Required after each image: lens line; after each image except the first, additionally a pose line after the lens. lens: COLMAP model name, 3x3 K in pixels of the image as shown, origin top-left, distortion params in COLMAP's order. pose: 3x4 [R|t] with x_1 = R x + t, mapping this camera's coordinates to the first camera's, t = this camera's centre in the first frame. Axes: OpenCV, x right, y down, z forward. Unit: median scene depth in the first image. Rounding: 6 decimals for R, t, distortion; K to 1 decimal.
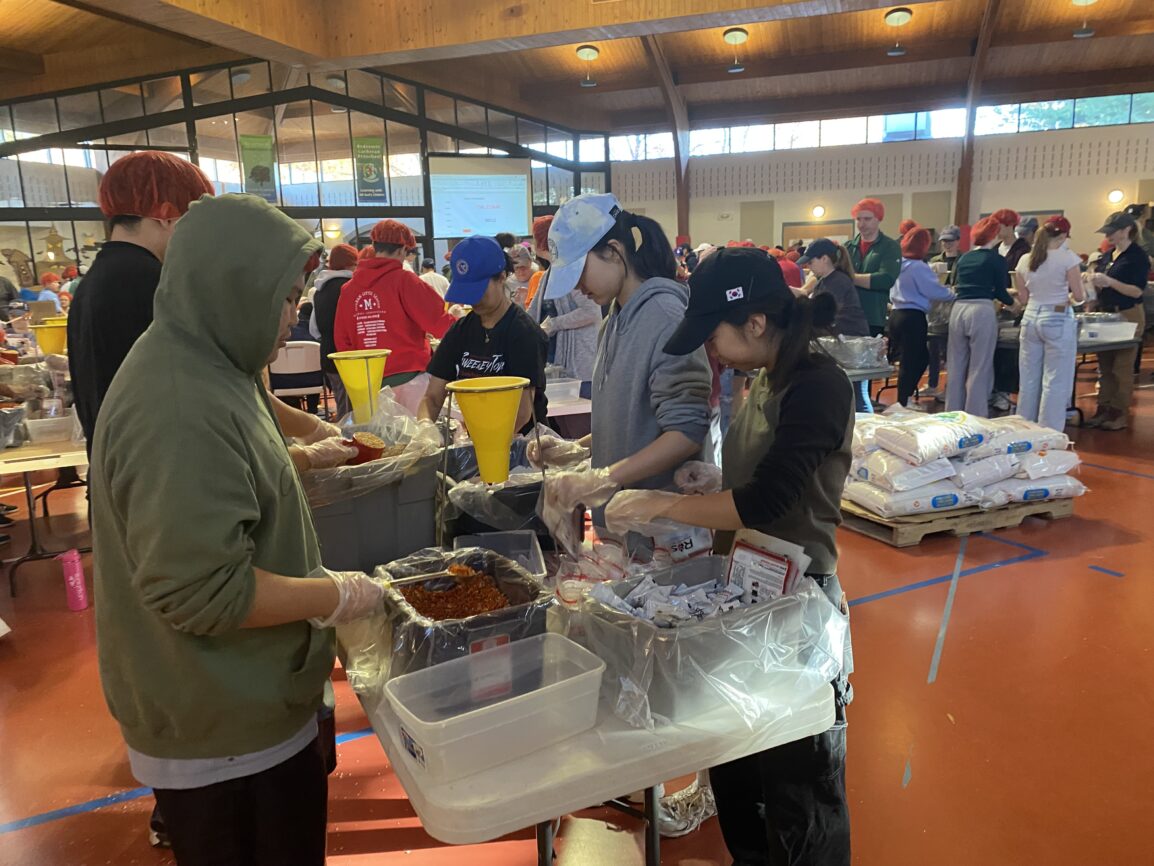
lens RADIAL K [[927.6, 0, 577.0], [0, 927.6, 433.0], [0, 0, 1]] dist [0.002267, 0.002165]
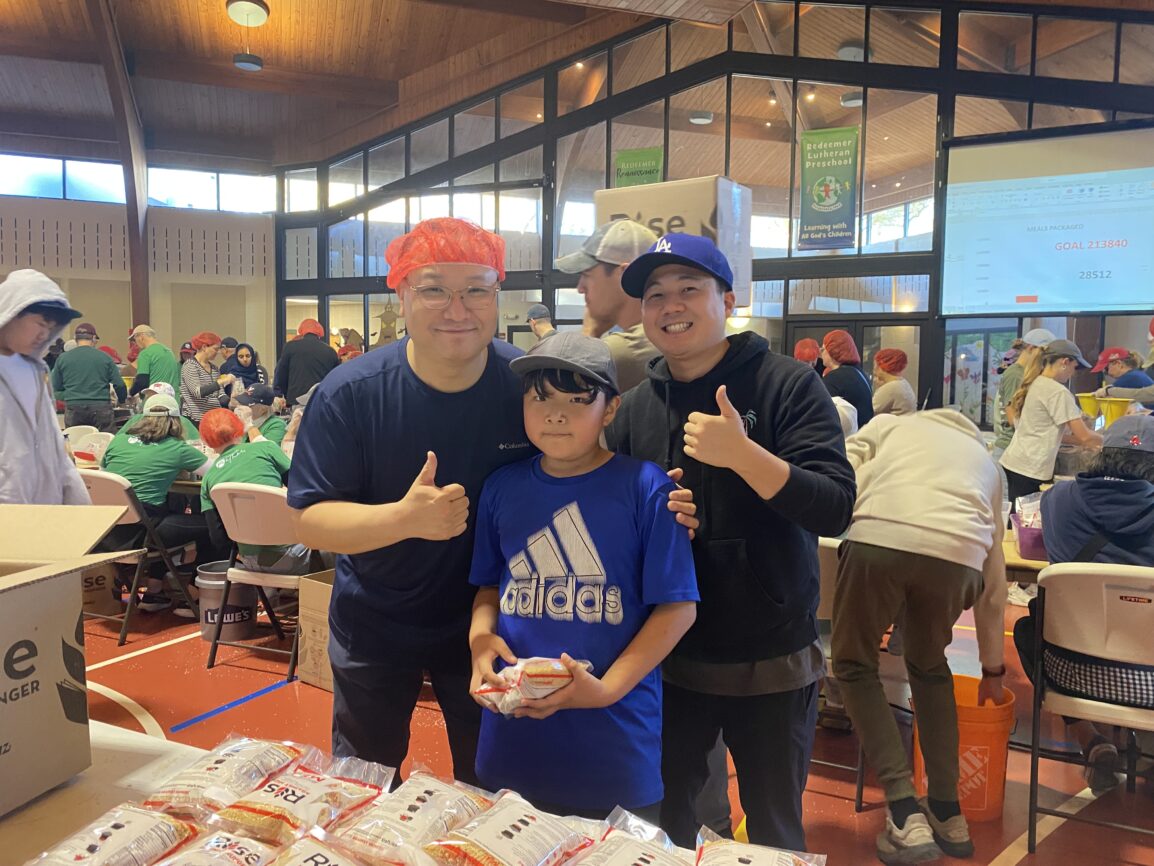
lens RADIAL K [[927.6, 0, 577.0], [0, 927.6, 433.0], [0, 0, 1]] dist [0.002267, 0.002165]
pose [[0.570446, 0.094484, -0.815882, 0.136714], [-0.182691, 0.983072, -0.013888, -0.115454], [0.800759, 0.156977, 0.578051, 0.608676]]
